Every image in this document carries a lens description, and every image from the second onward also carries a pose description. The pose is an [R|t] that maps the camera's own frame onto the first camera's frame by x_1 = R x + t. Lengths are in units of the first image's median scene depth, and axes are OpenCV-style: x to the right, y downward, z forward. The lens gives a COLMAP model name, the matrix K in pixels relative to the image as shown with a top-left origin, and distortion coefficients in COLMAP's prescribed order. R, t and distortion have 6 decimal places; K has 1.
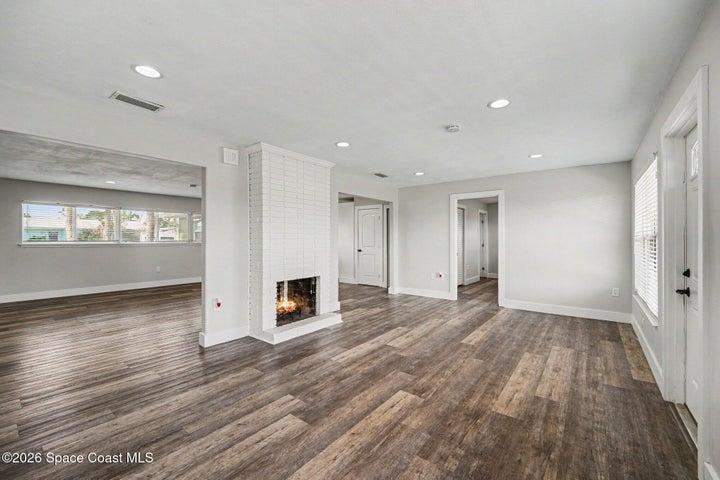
lens RADIAL K [[300.9, 0, 365.8], [0, 300.9, 239.2], [0, 0, 1]] dist [0.000138, -0.000417]
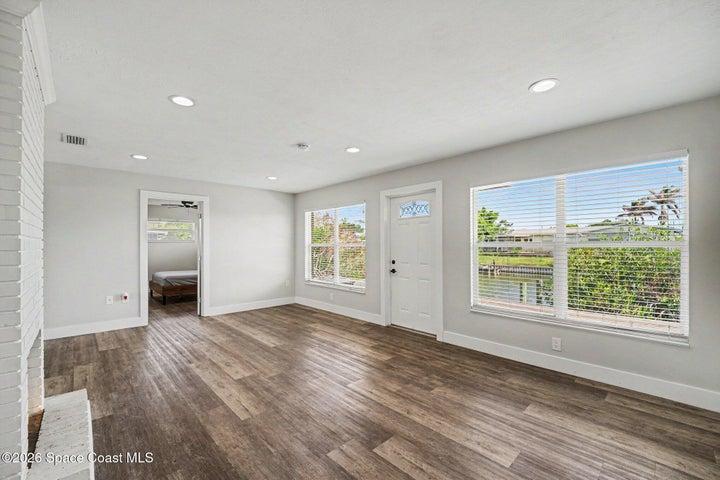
lens RADIAL K [[300.9, 0, 365.8], [0, 300.9, 239.2], [0, 0, 1]] dist [0.000138, -0.000417]
pose [[0.155850, 0.017099, 0.987633, -0.760244], [0.003823, 0.999832, -0.017913, -0.010091], [-0.987773, 0.006567, 0.155758, 0.593359]]
